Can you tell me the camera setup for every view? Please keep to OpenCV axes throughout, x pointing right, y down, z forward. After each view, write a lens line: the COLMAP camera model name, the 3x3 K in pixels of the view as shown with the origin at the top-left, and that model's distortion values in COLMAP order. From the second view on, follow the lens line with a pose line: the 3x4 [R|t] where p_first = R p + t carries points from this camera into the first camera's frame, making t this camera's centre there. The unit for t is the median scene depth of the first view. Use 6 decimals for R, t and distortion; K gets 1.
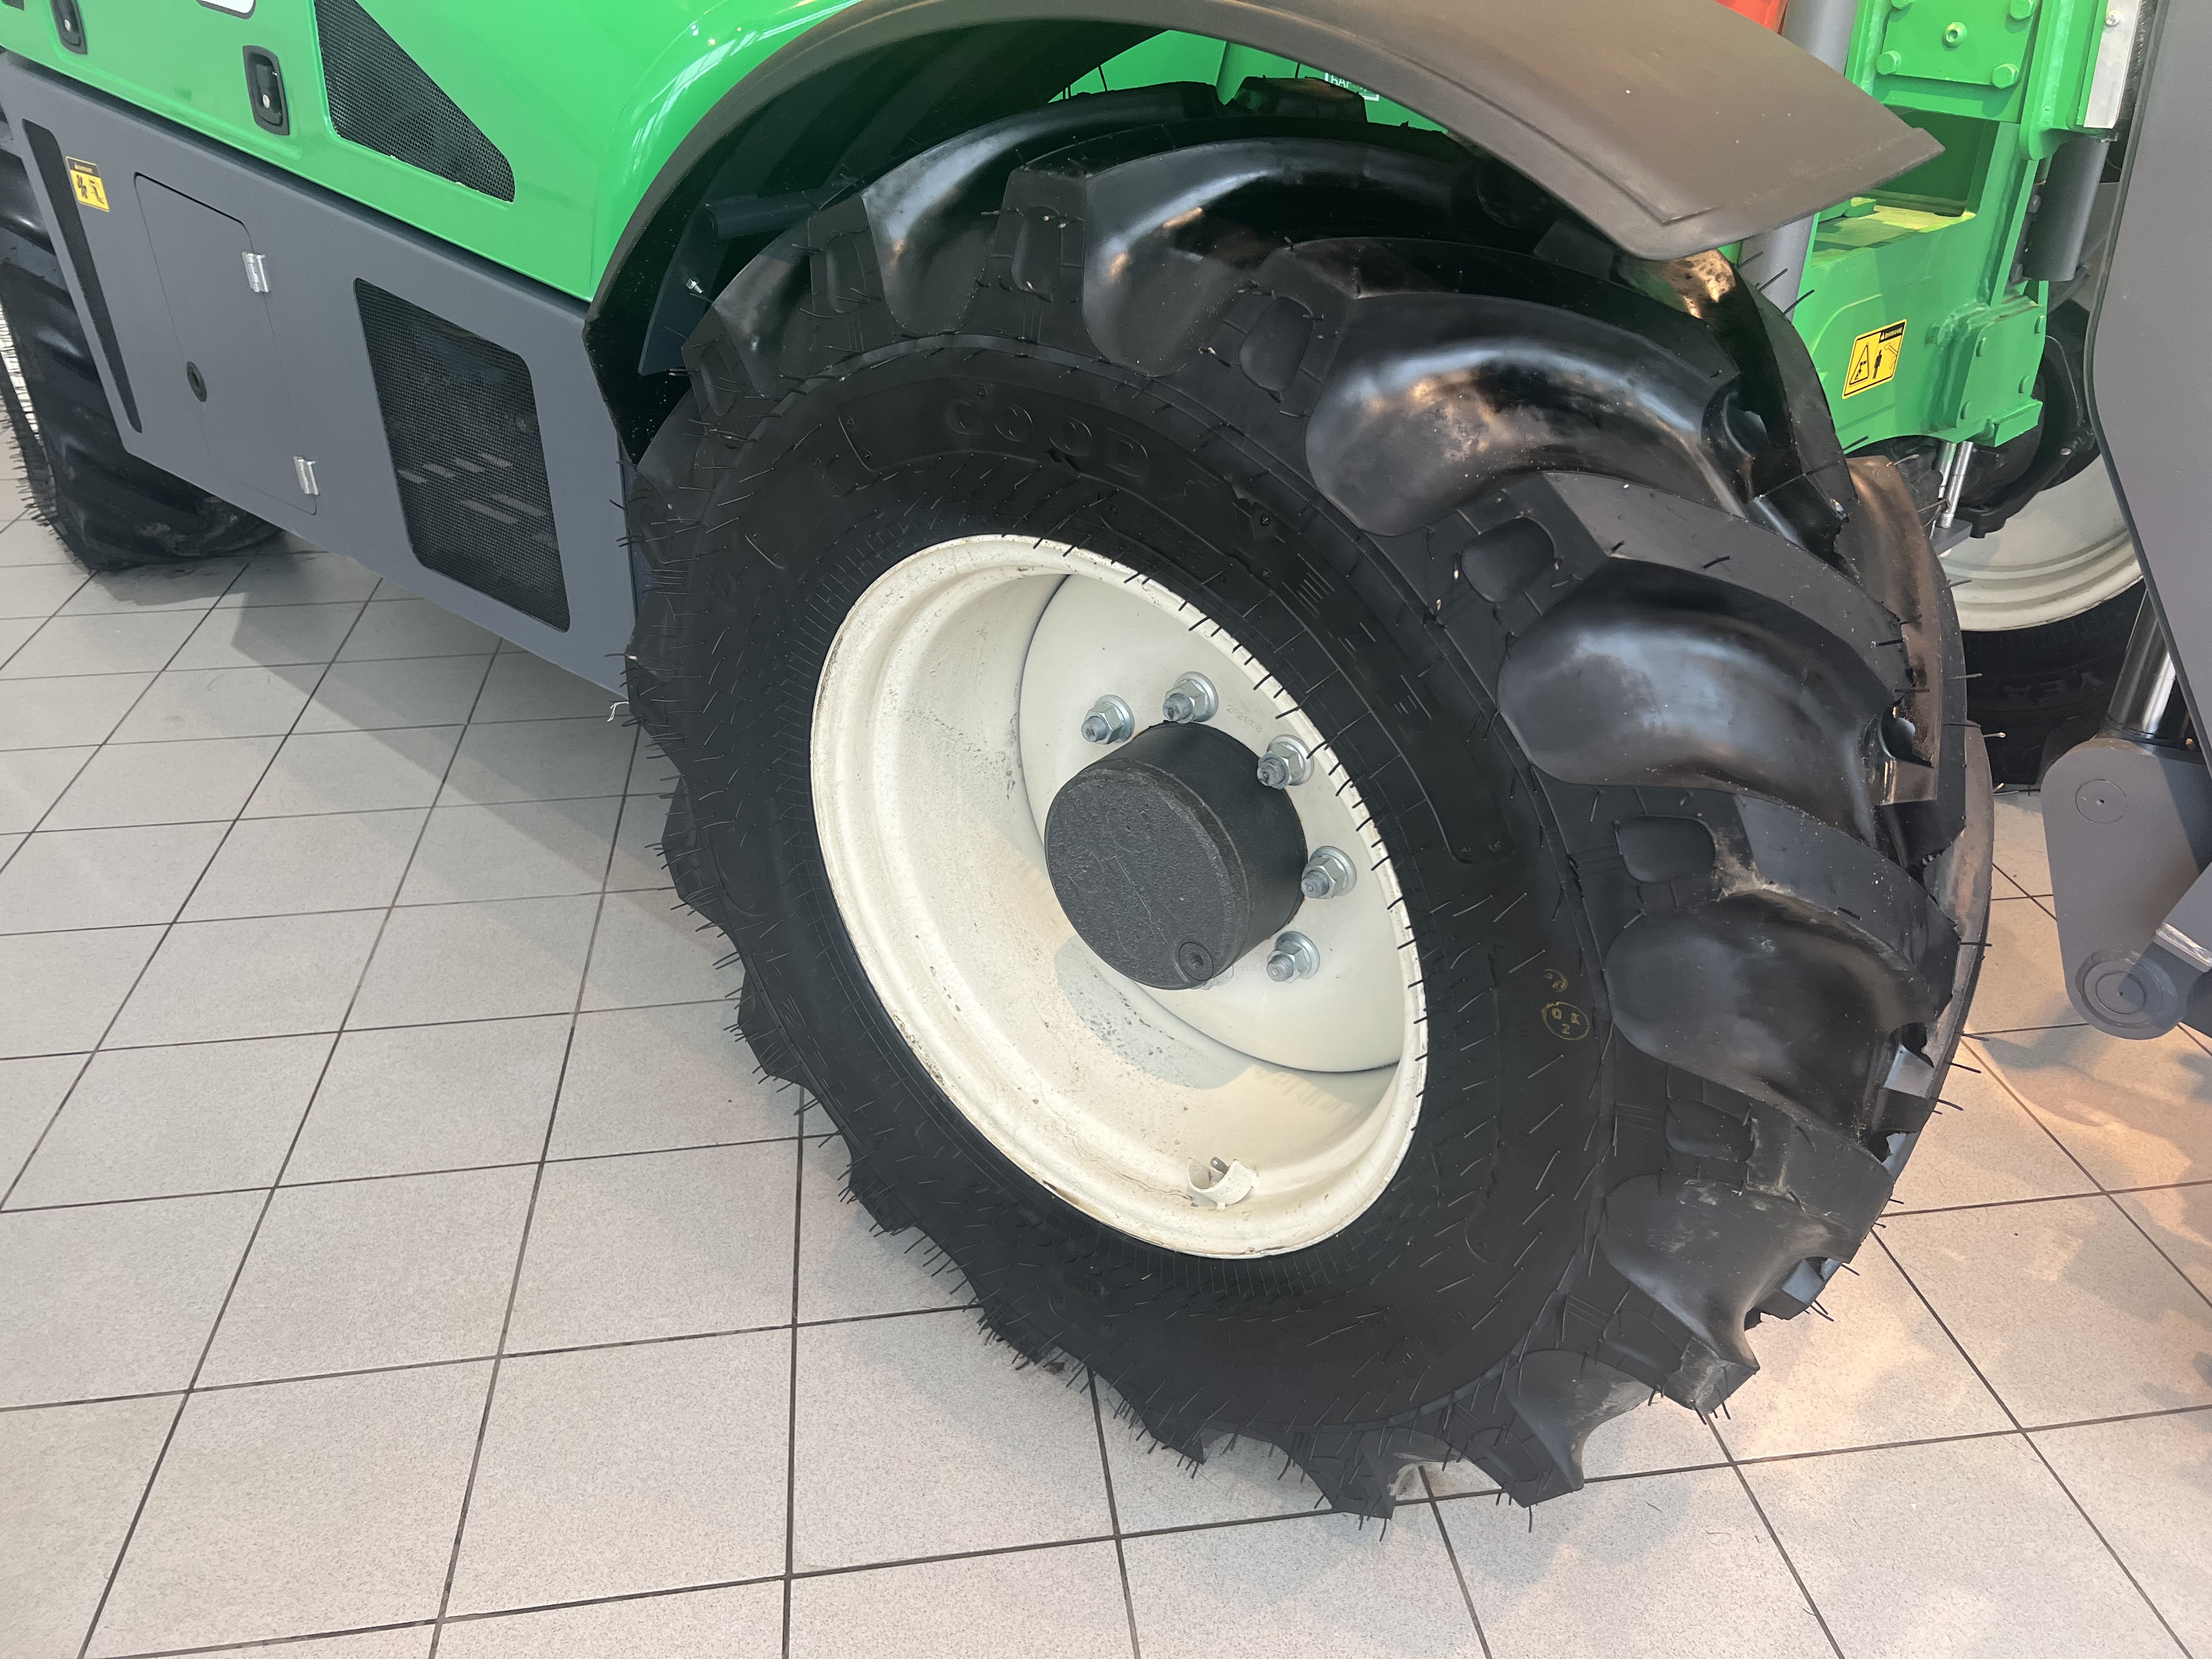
lens RADIAL K [[1676.8, 0, 1102.8], [0, 1676.8, 827.0], [0, 0, 1]] dist [-0.013375, -0.004631]
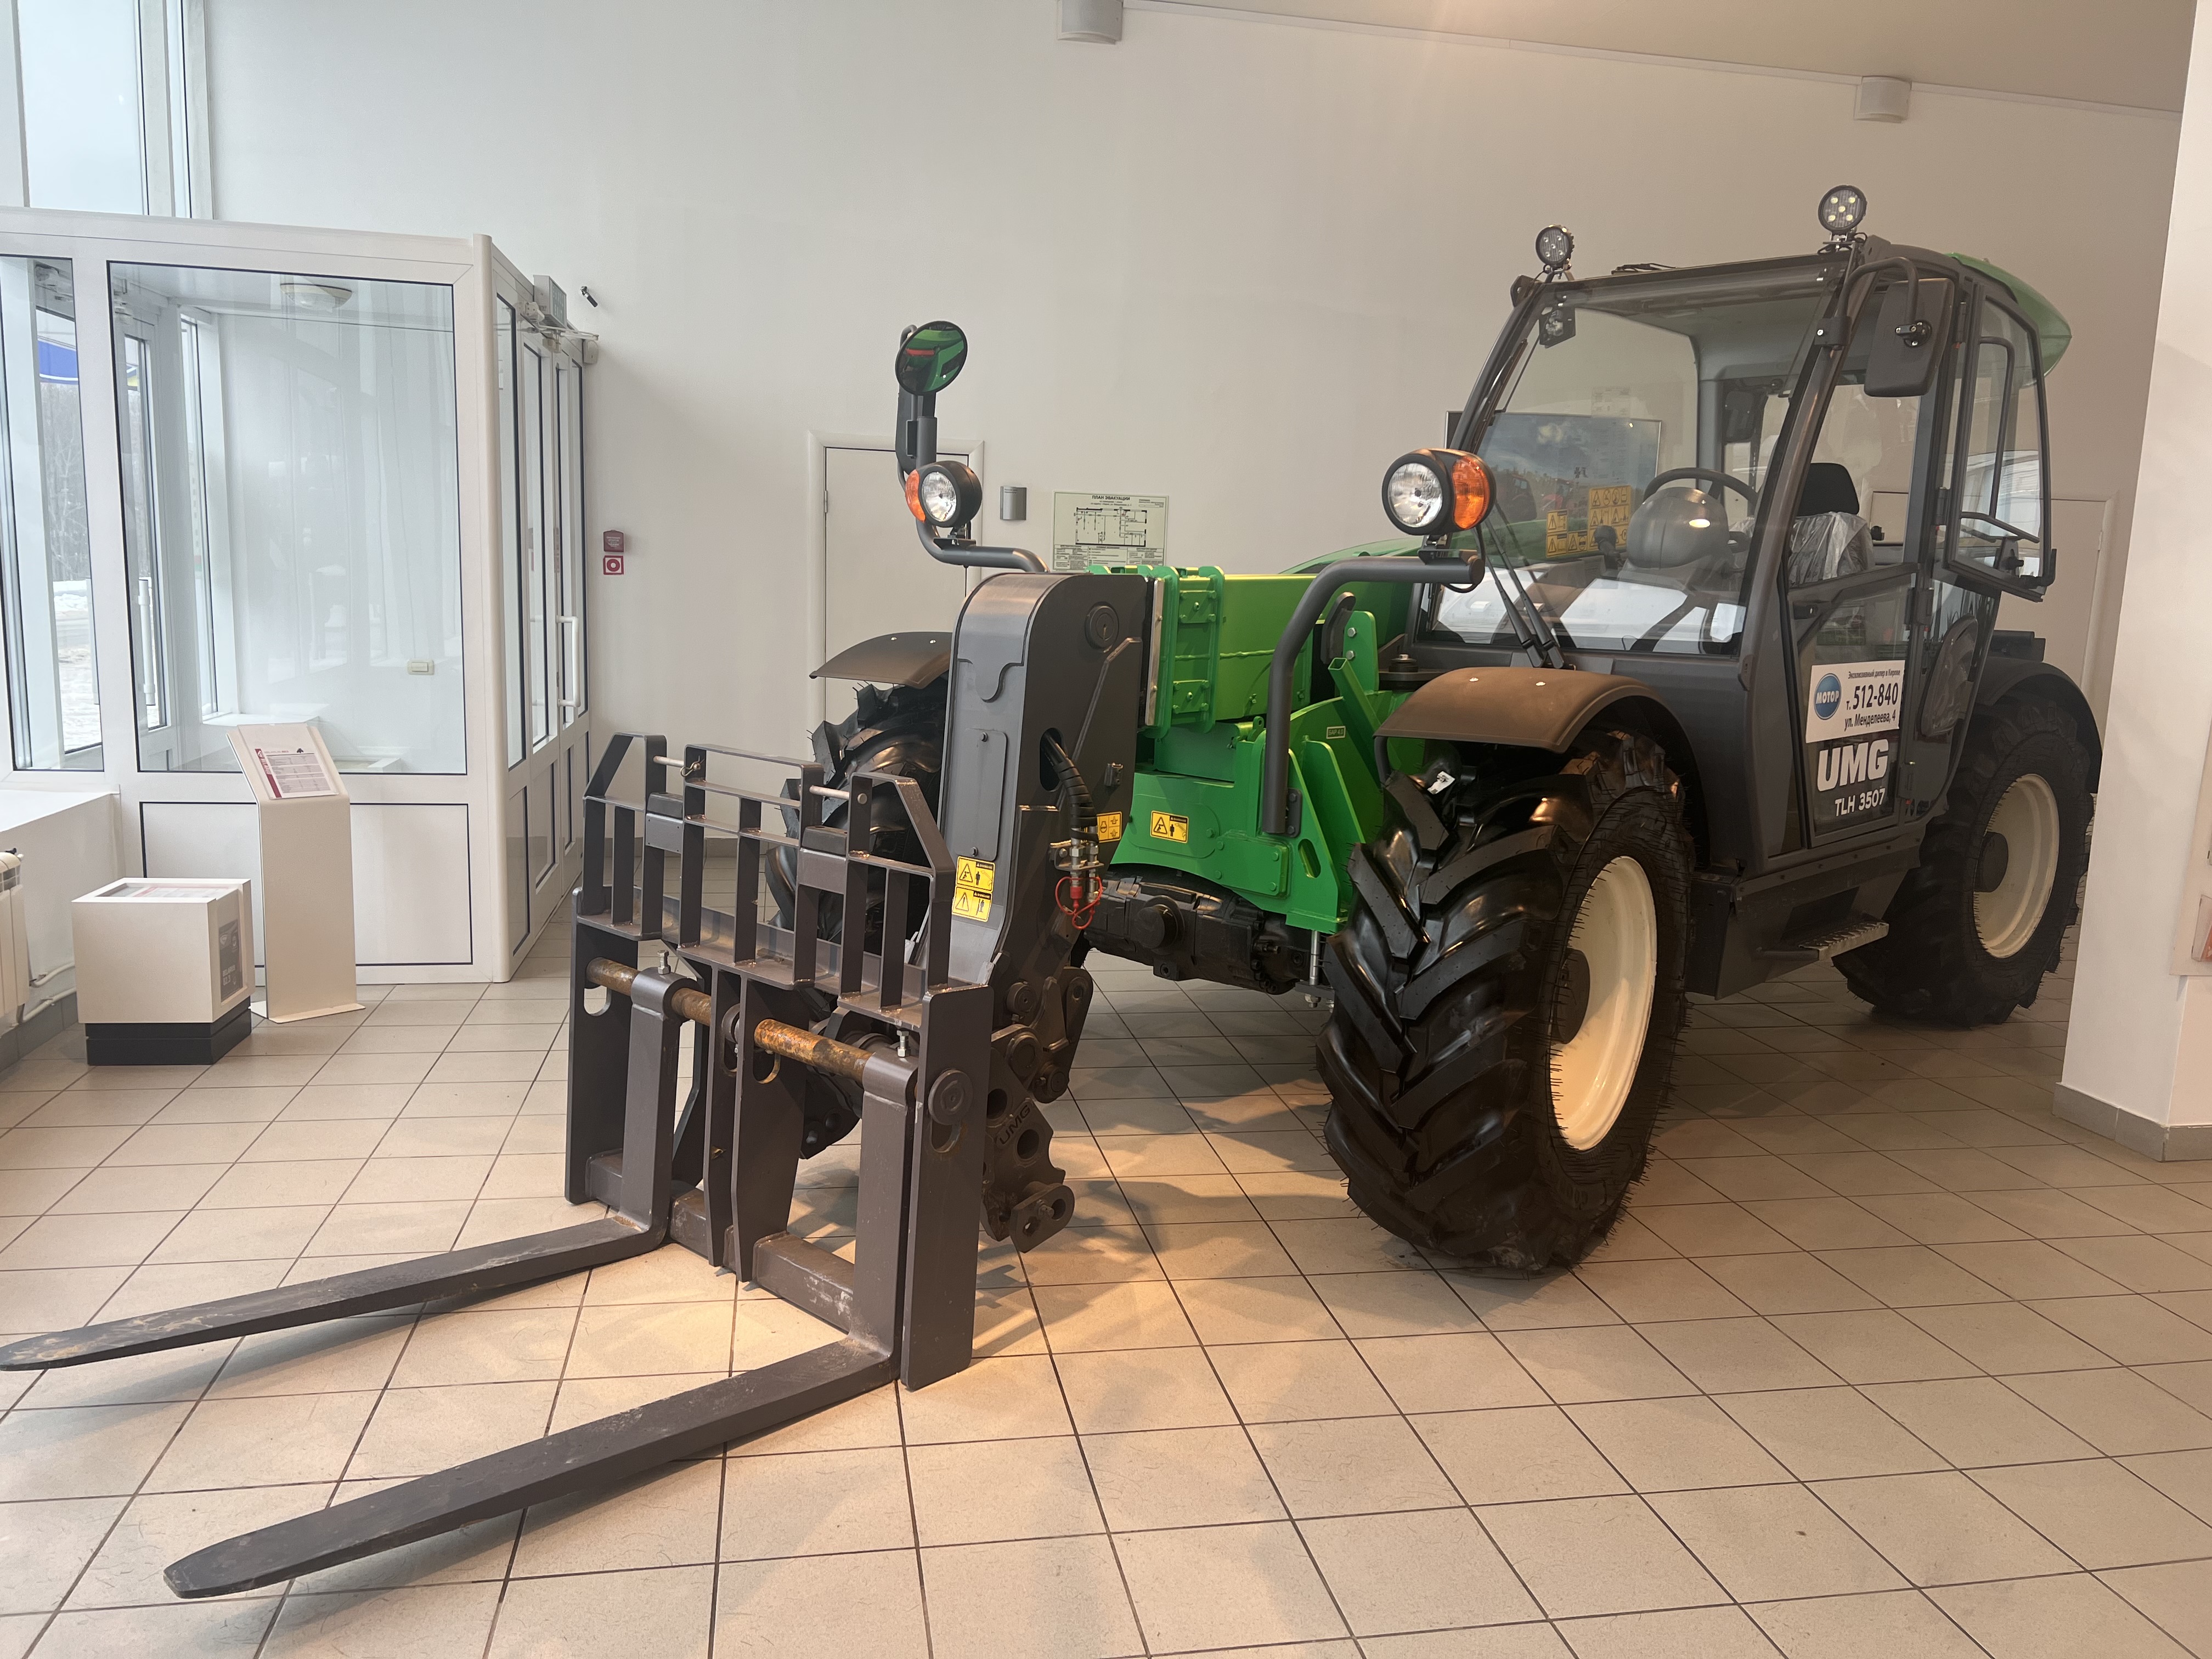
lens RADIAL K [[1676.8, 0, 1107.7], [0, 1676.8, 835.6], [0, 0, 1]] dist [-0.013375, -0.004631]
pose [[0.998282, 0.031085, 0.049663, 0.091742], [-0.010802, 0.930772, -0.365442, 0.365703], [-0.057584, 0.364277, 0.929509, -0.803951]]
